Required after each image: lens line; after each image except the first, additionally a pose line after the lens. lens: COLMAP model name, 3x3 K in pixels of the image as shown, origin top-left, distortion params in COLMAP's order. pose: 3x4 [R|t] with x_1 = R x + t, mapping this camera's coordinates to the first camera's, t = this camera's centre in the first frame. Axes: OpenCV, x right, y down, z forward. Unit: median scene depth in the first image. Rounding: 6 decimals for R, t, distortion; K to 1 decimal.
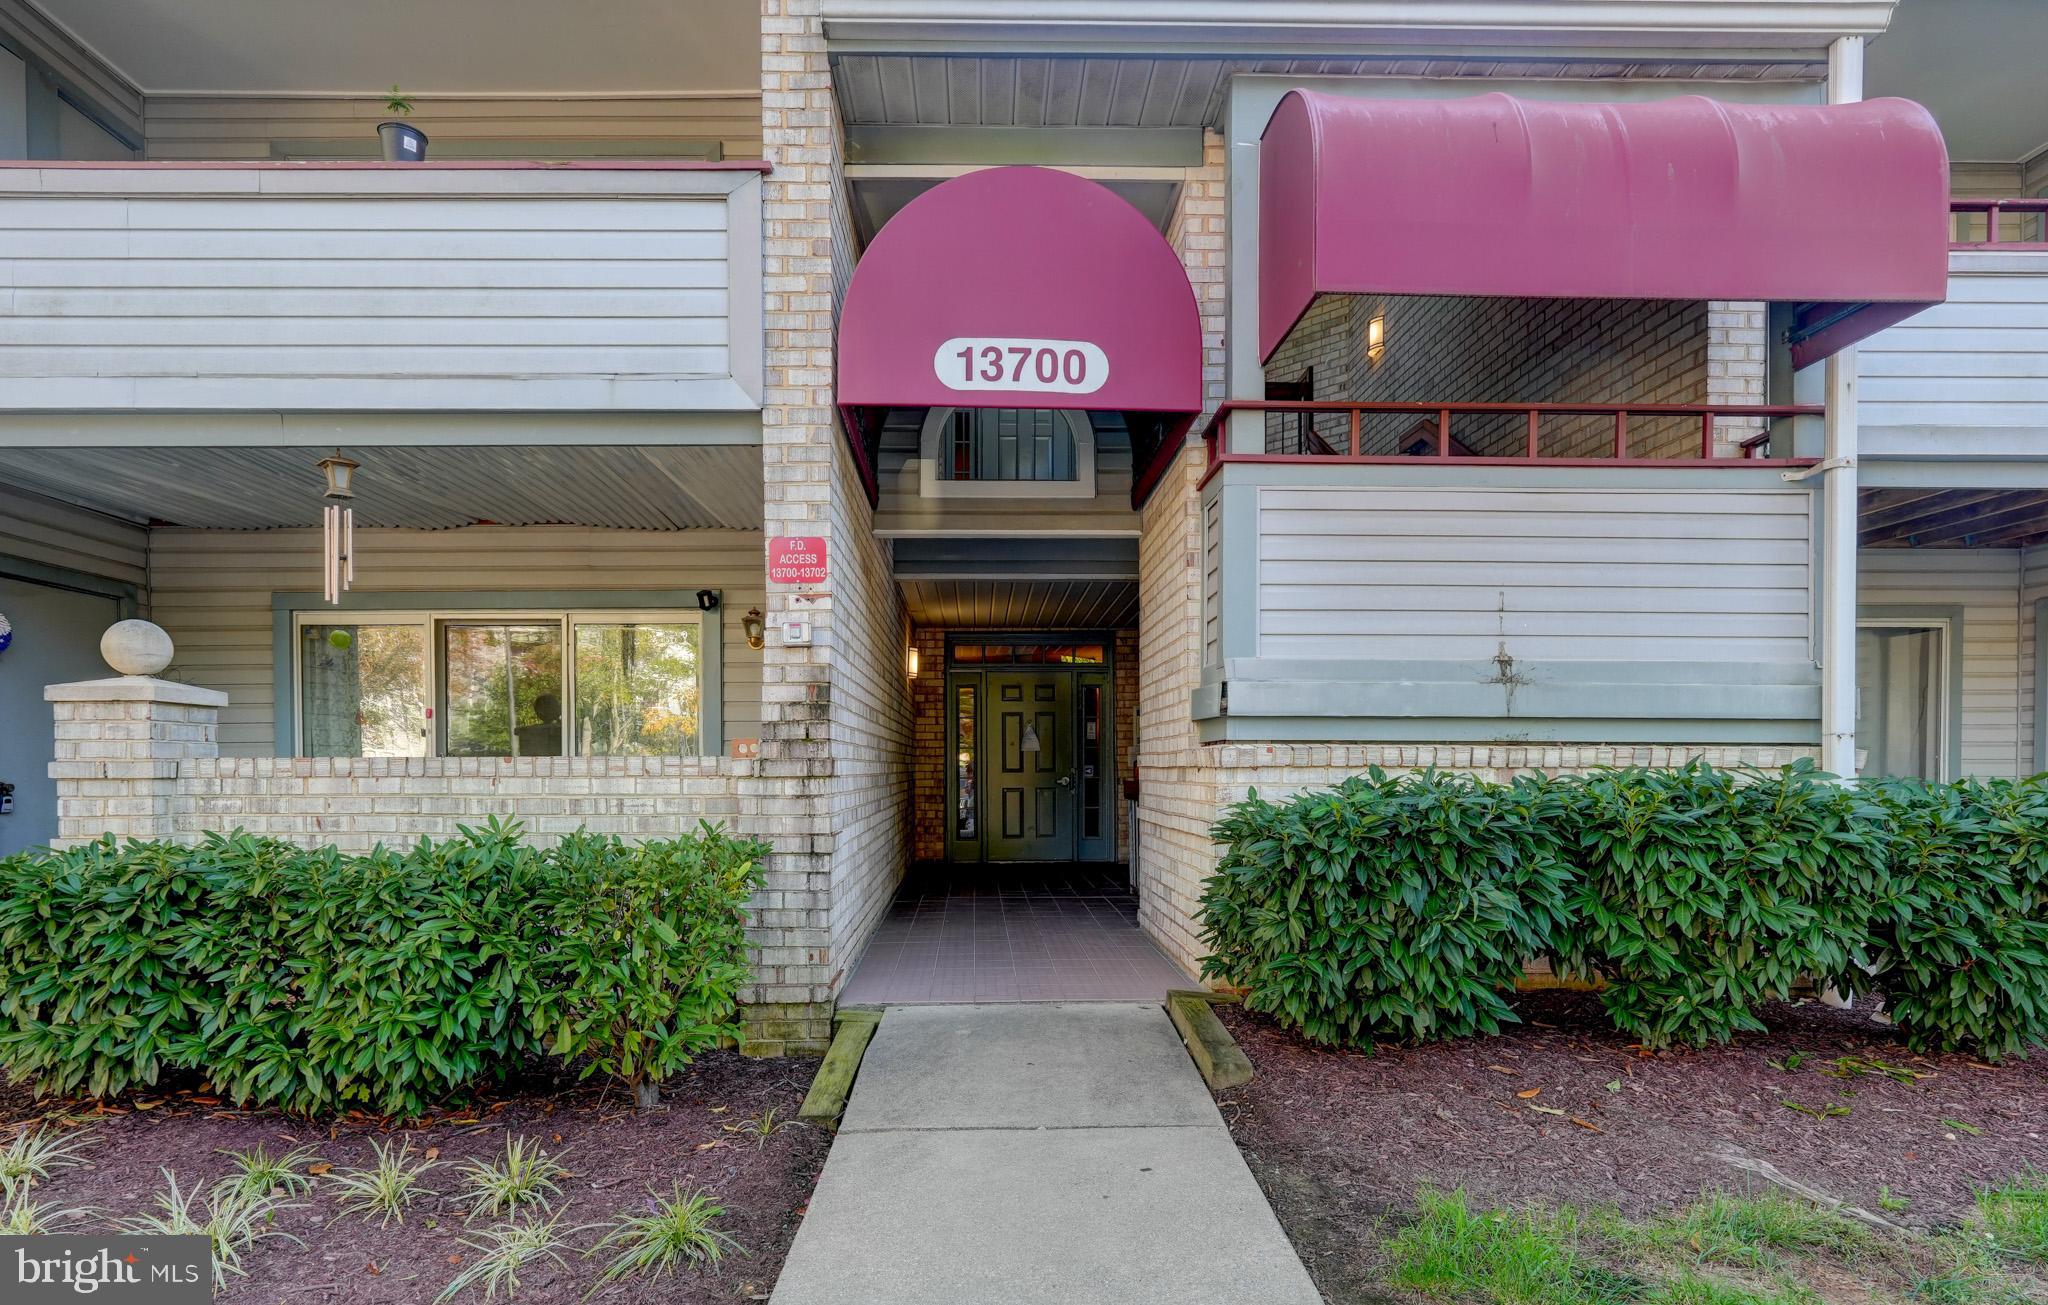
lens RADIAL K [[1029.9, 0, 1000.7], [0, 1029.9, 781.8], [0, 0, 1]] dist [-0.004175, 0.000810]
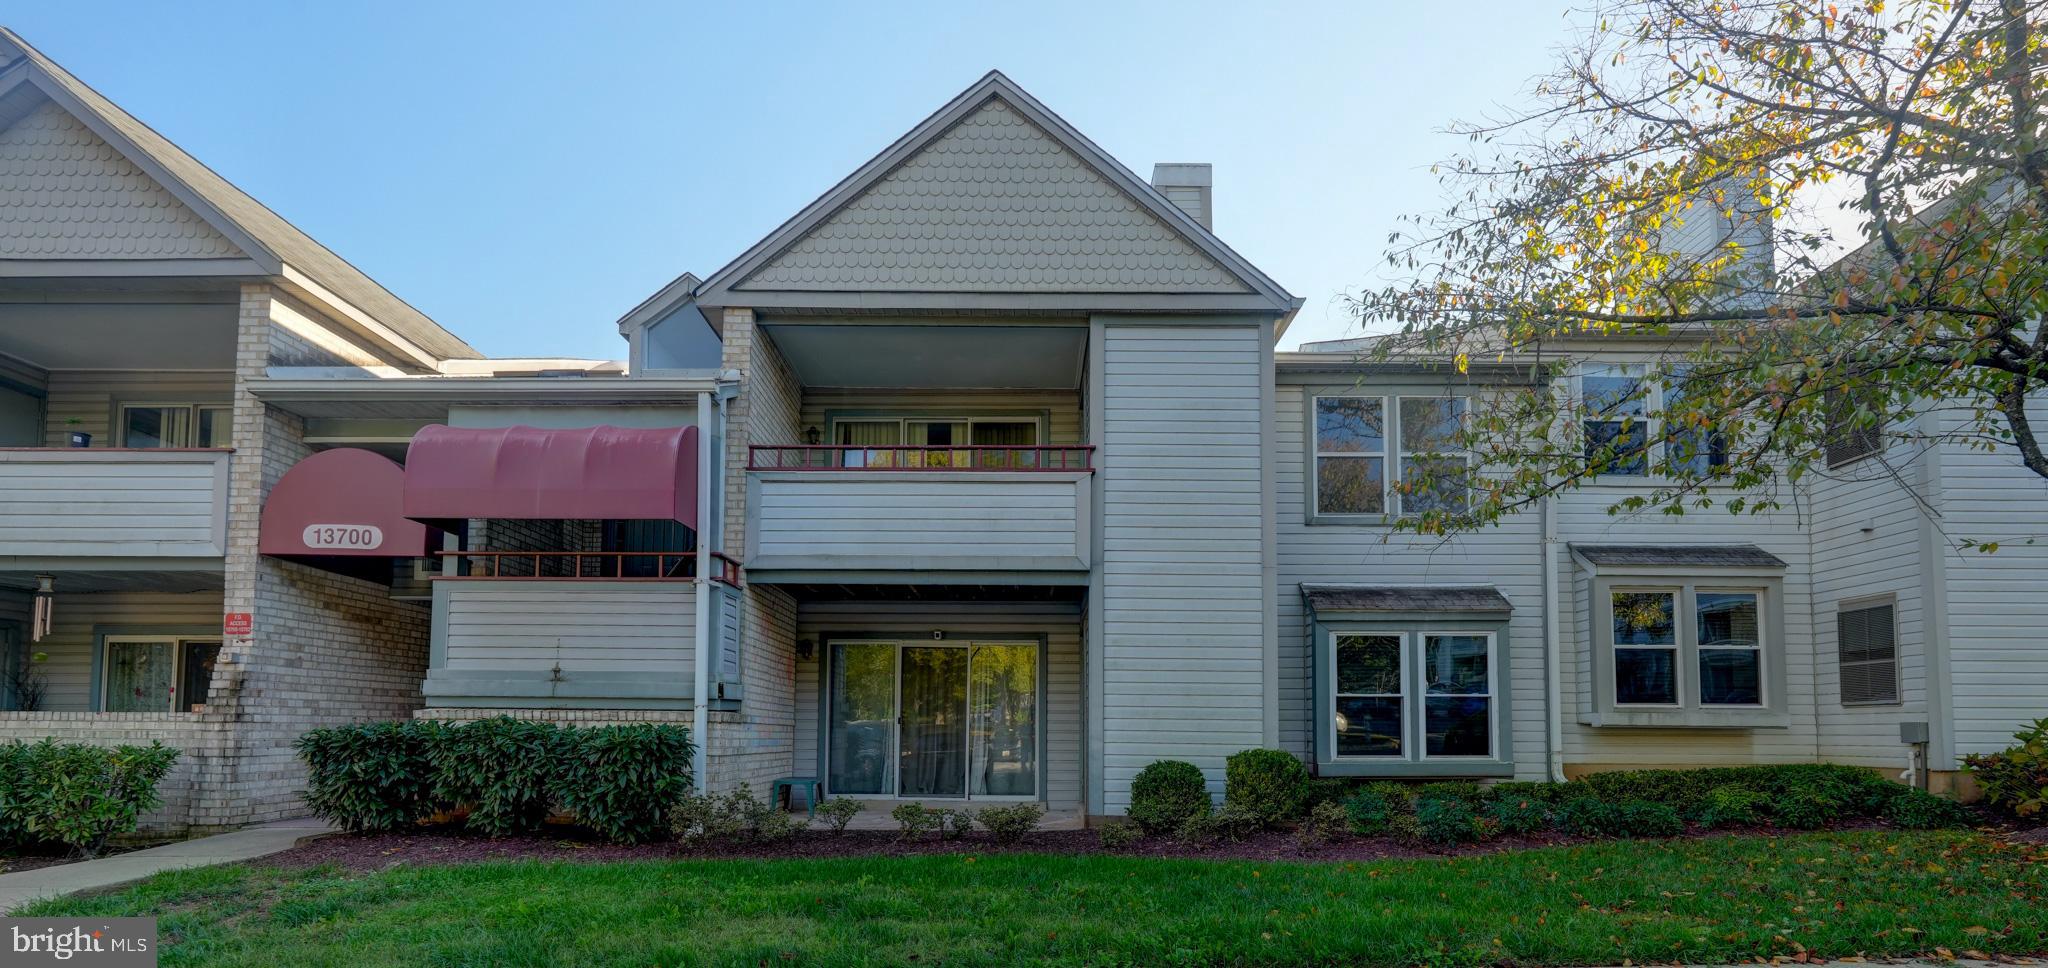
lens RADIAL K [[883.5, 0, 1008.1], [0, 883.5, 682.5], [0, 0, 1]] dist [0.005162, 0.002892]
pose [[0.999184, 0.005782, -0.039978, 1.533938], [-0.008473, 0.997686, -0.067465, 0.024834], [0.039495, 0.067749, 0.996920, -0.825854]]
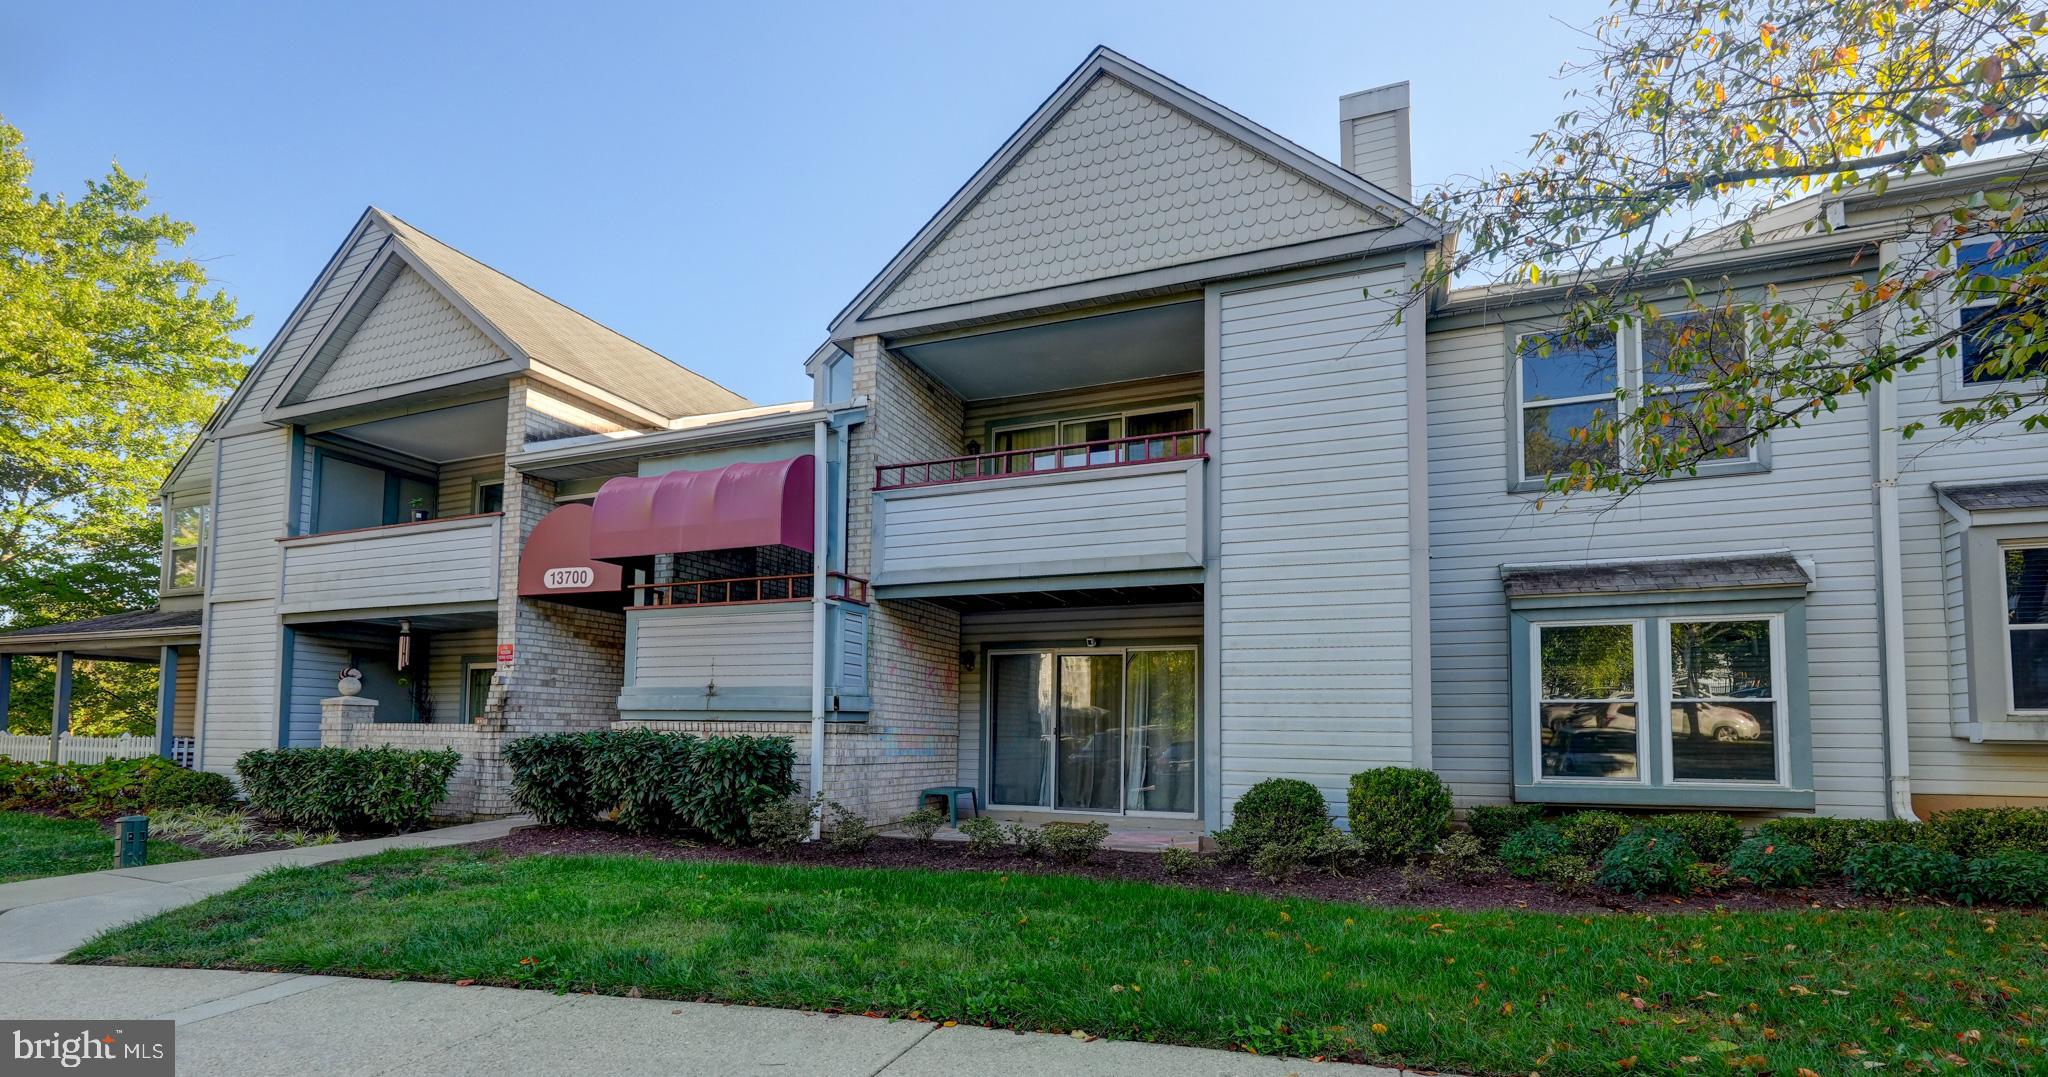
lens RADIAL K [[907.0, 0, 1019.1], [0, 907.0, 682.9], [0, 0, 1]] dist [0.005064, 0.001169]
pose [[0.919895, -0.011089, -0.392008, 2.016963], [-0.017509, 0.997442, -0.069302, 0.008686], [0.391774, 0.070614, 0.917348, -0.679459]]
